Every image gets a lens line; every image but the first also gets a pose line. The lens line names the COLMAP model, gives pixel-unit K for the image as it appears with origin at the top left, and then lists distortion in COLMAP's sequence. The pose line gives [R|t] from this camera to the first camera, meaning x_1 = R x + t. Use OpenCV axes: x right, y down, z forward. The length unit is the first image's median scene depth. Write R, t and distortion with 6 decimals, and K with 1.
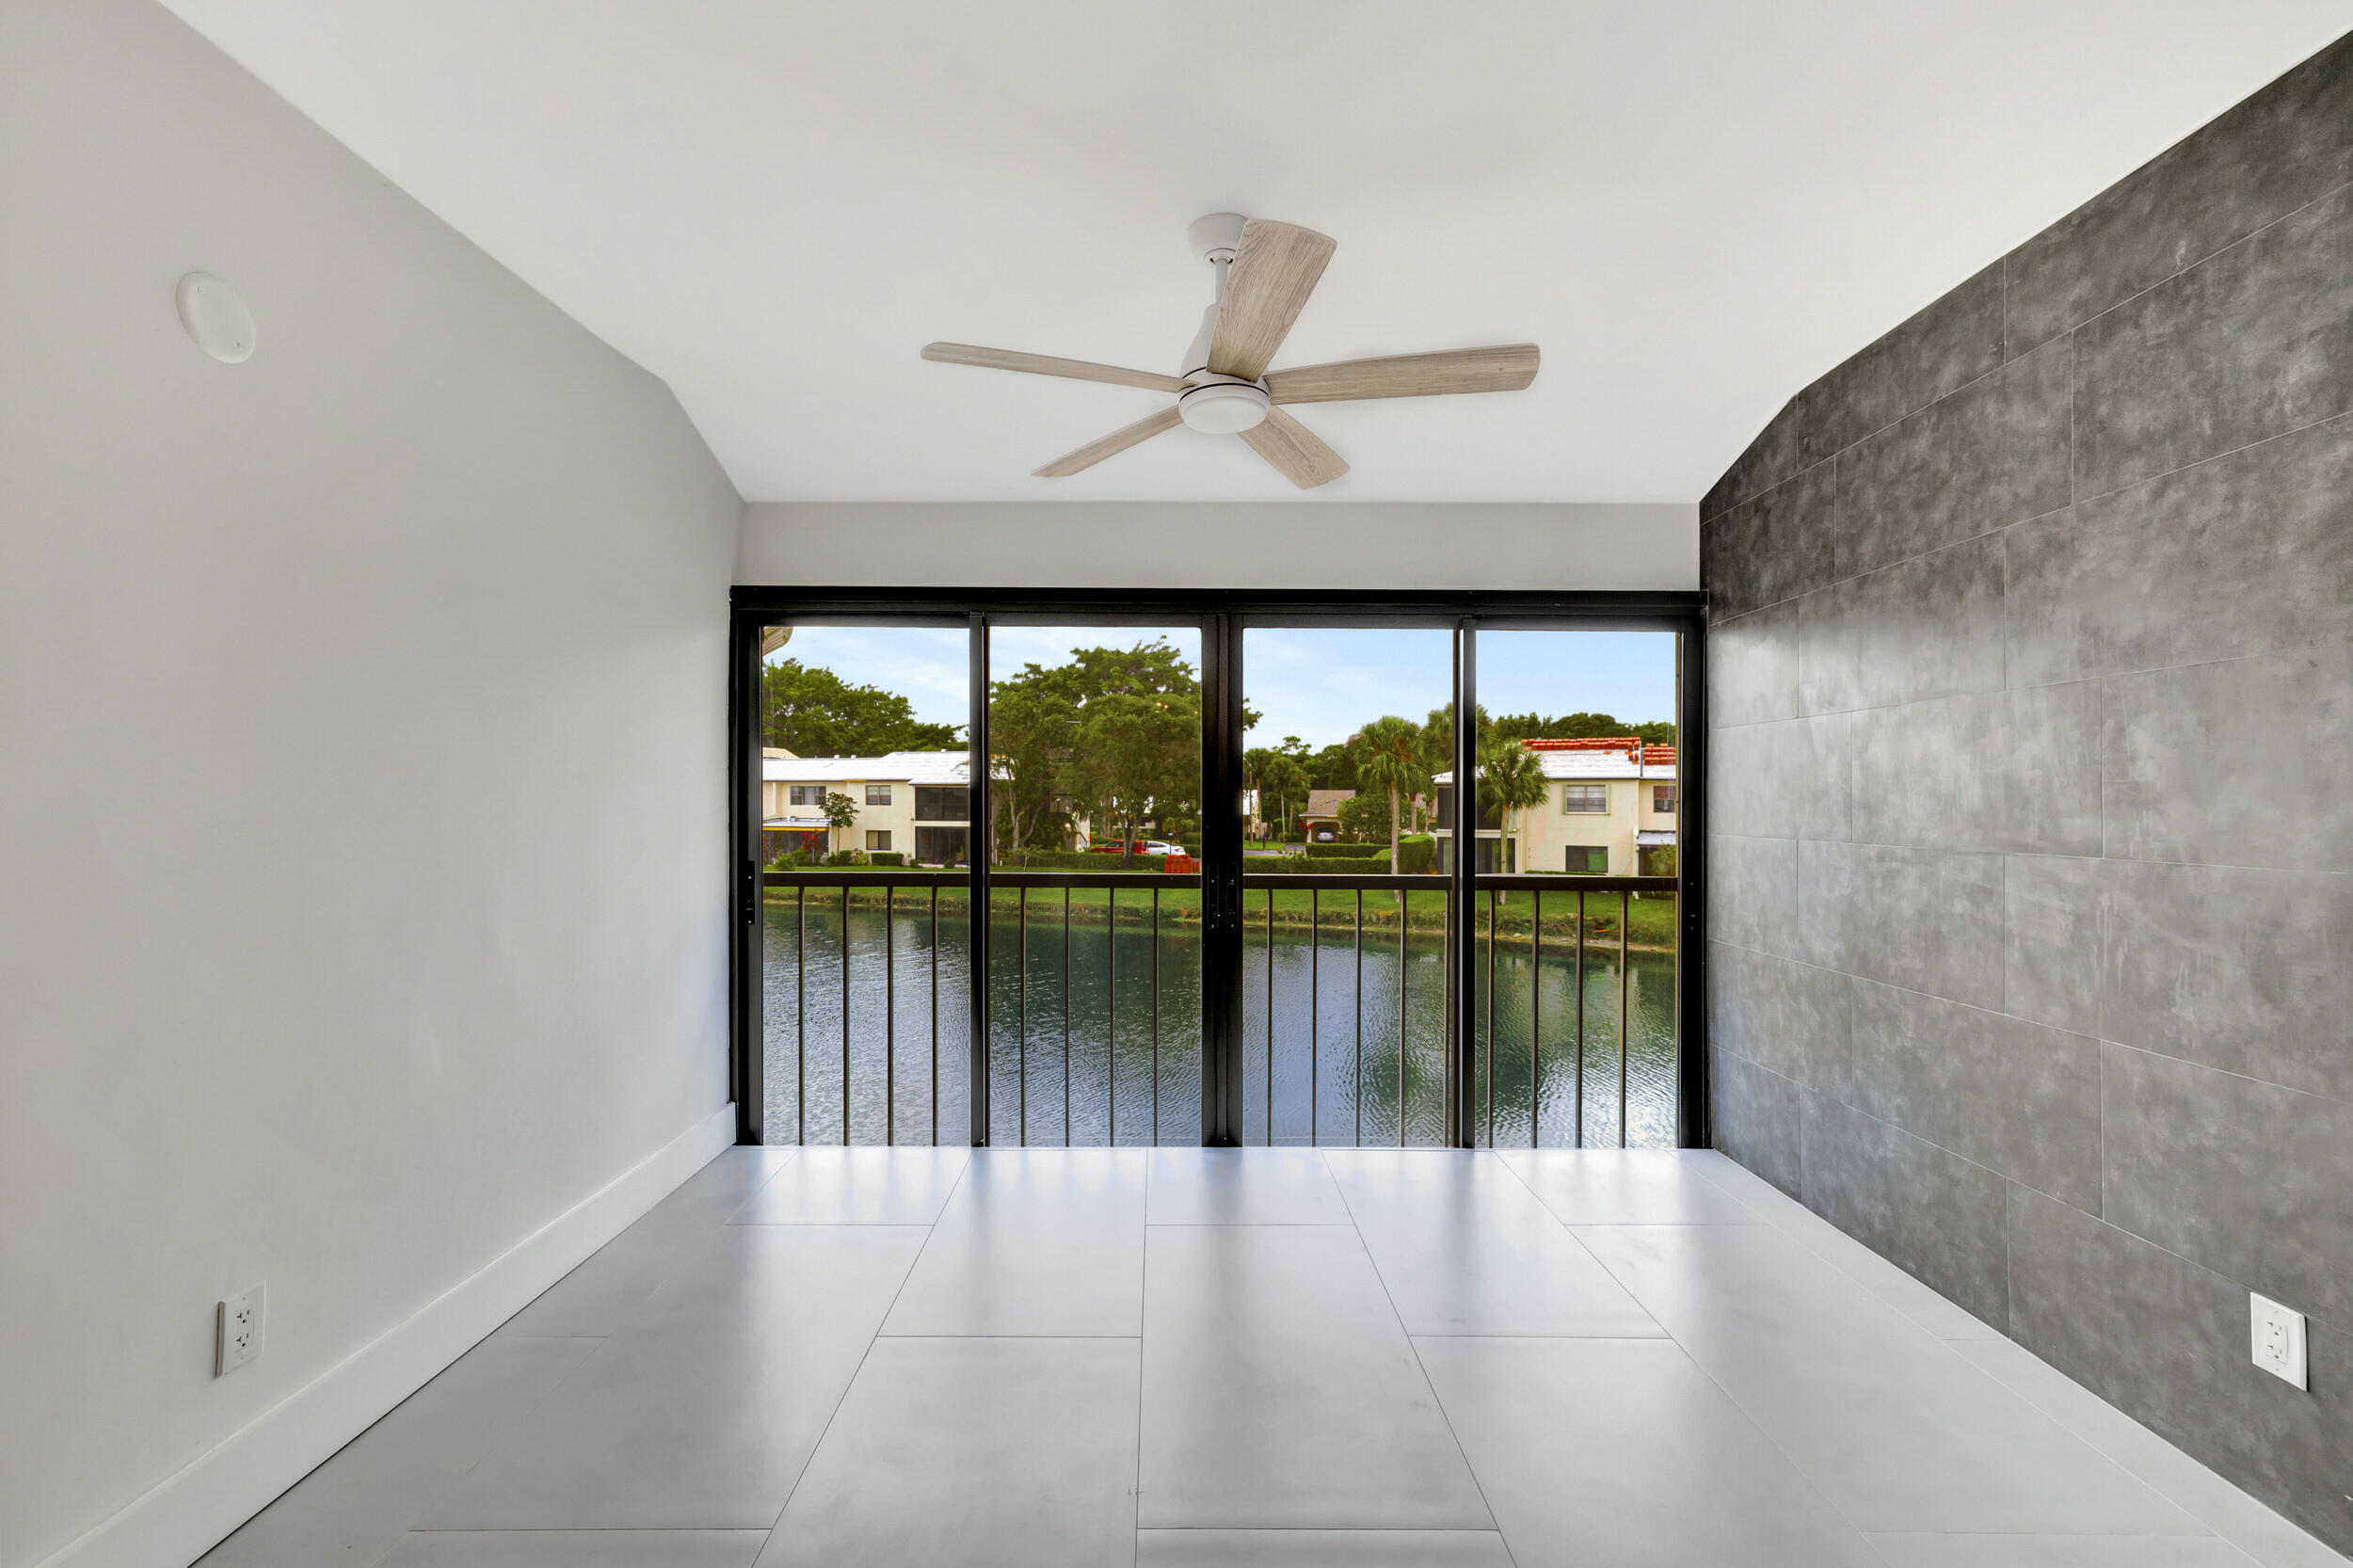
lens RADIAL K [[986.9, 0, 1167.2], [0, 986.9, 791.1], [0, 0, 1]] dist [-0.002698, -0.000302]
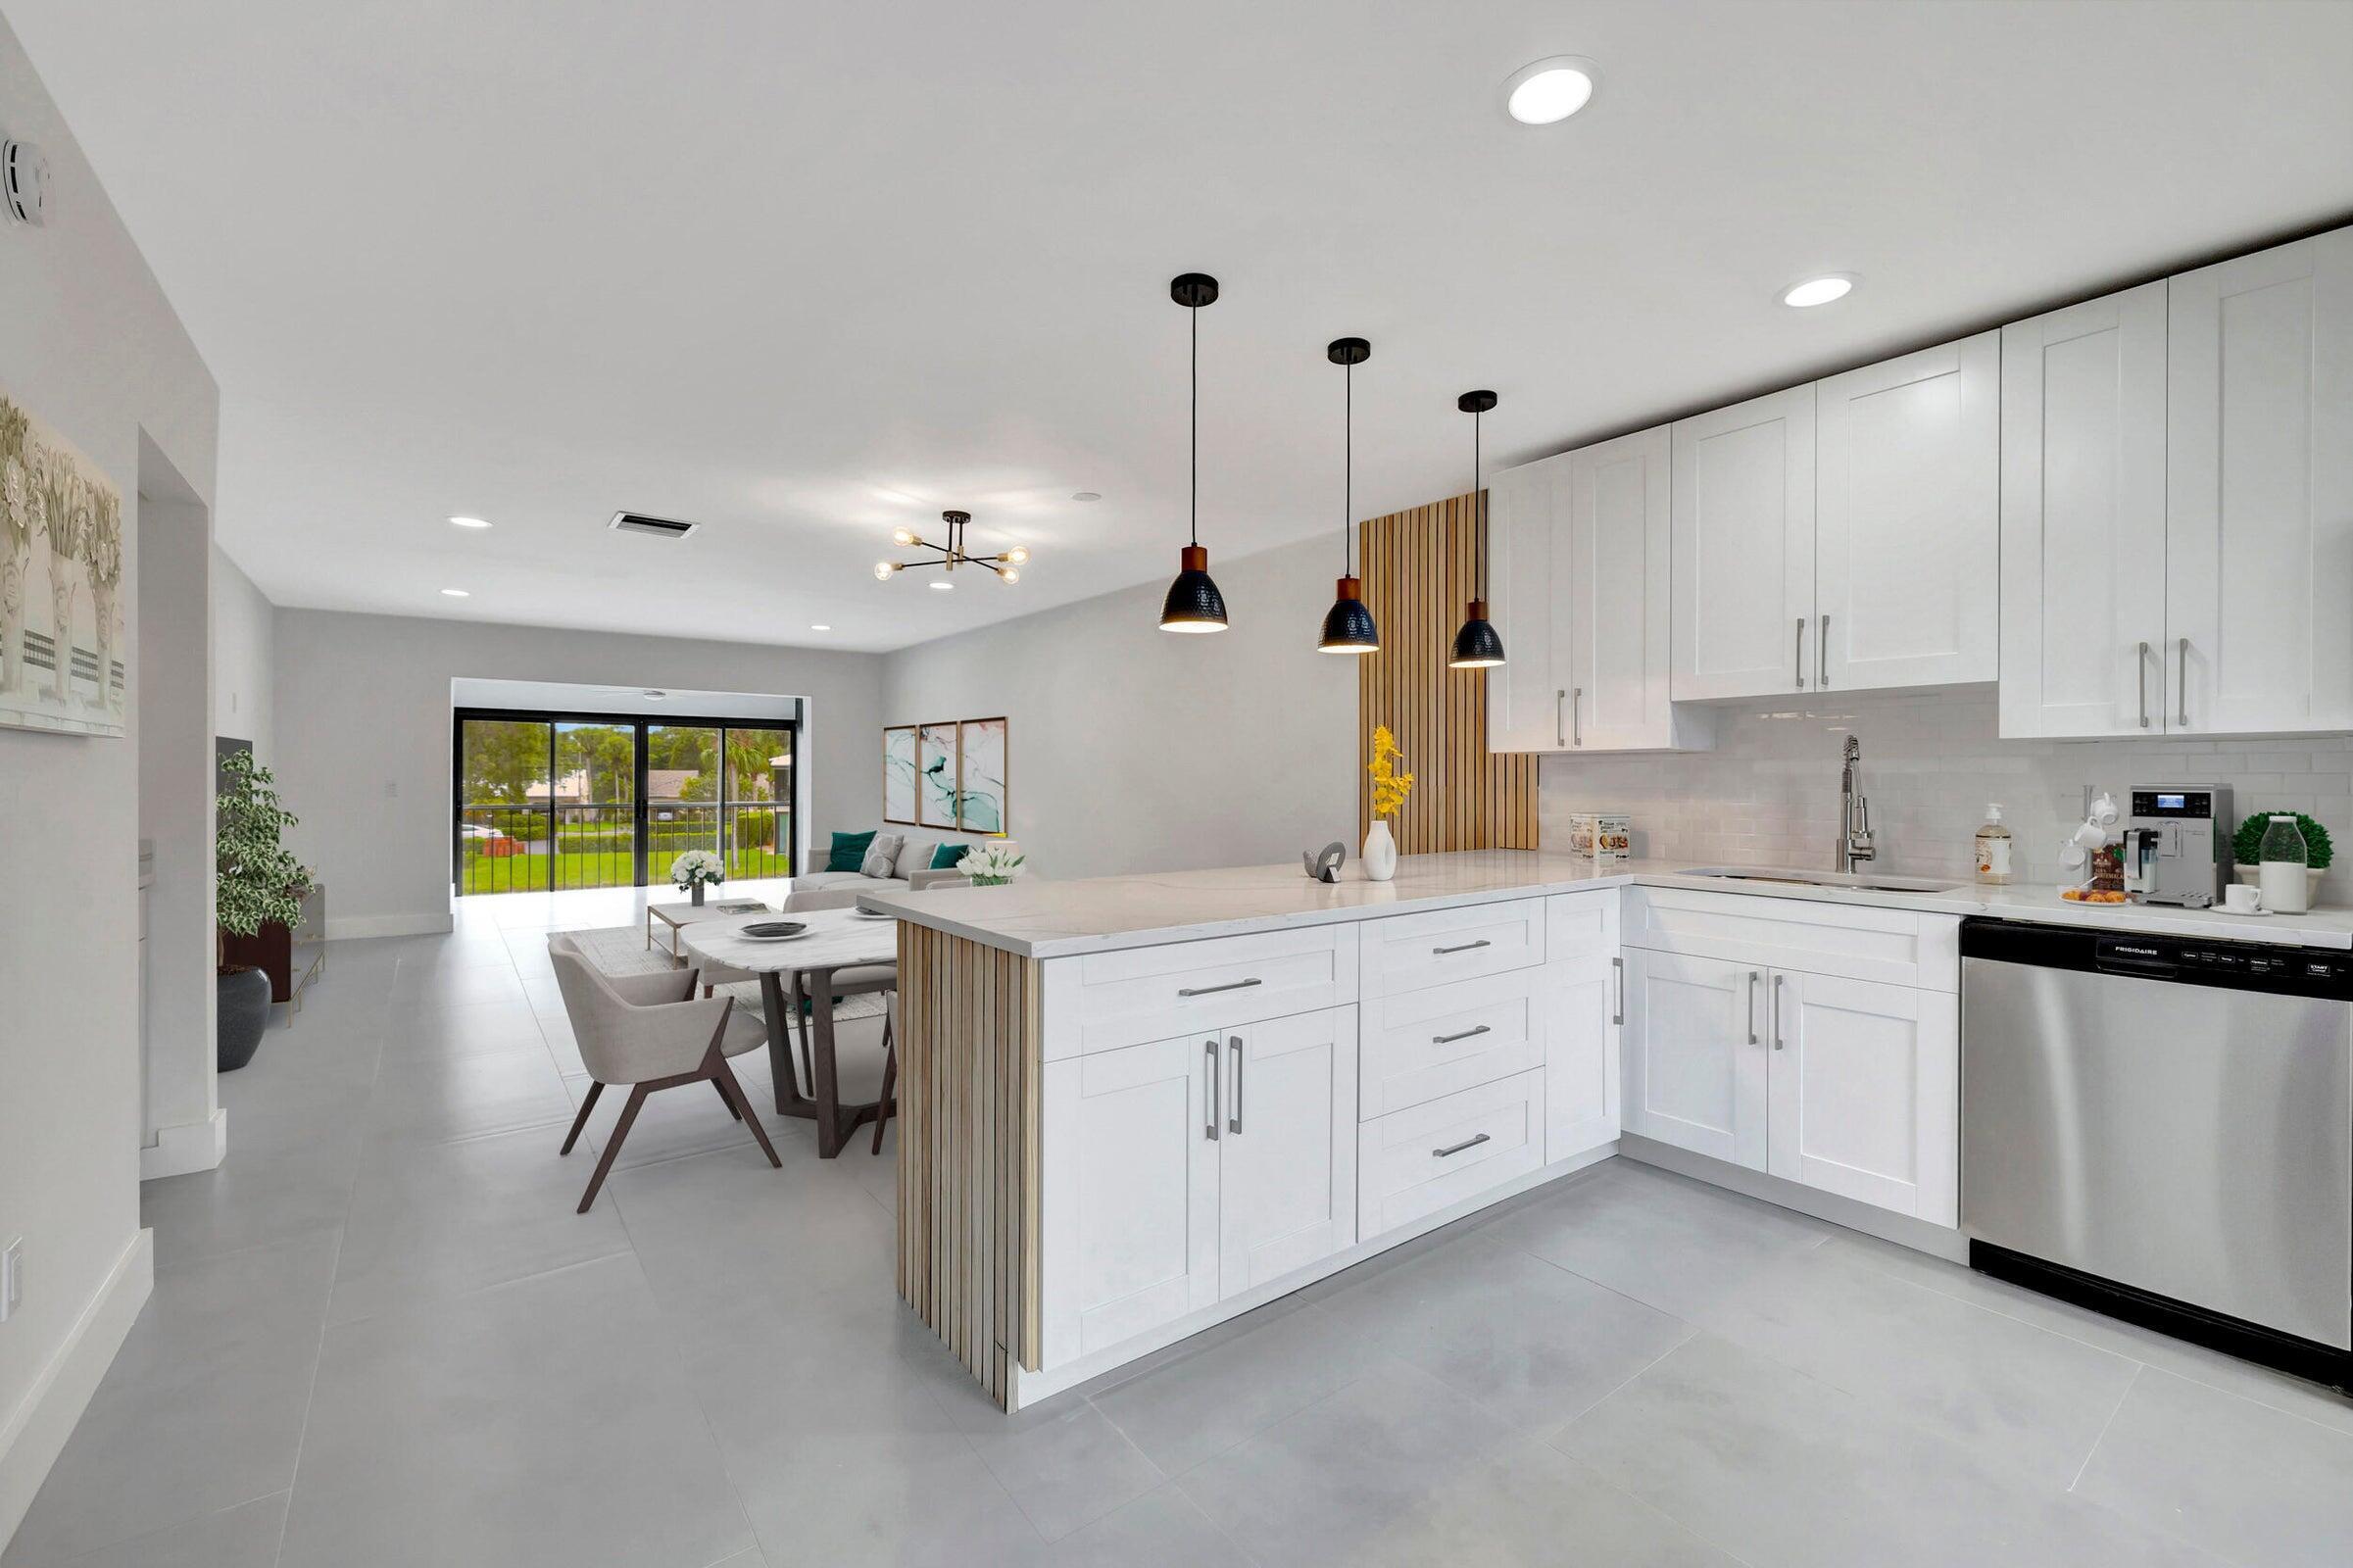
lens RADIAL K [[986.9, 0, 1162.0], [0, 986.9, 774.8], [0, 0, 1]] dist [-0.002698, -0.000302]
pose [[0.810020, 0.000047, 0.586403, -0.028861], [-0.002361, 0.999992, 0.003182, -0.001772], [-0.586398, -0.003963, 0.810013, -0.163201]]
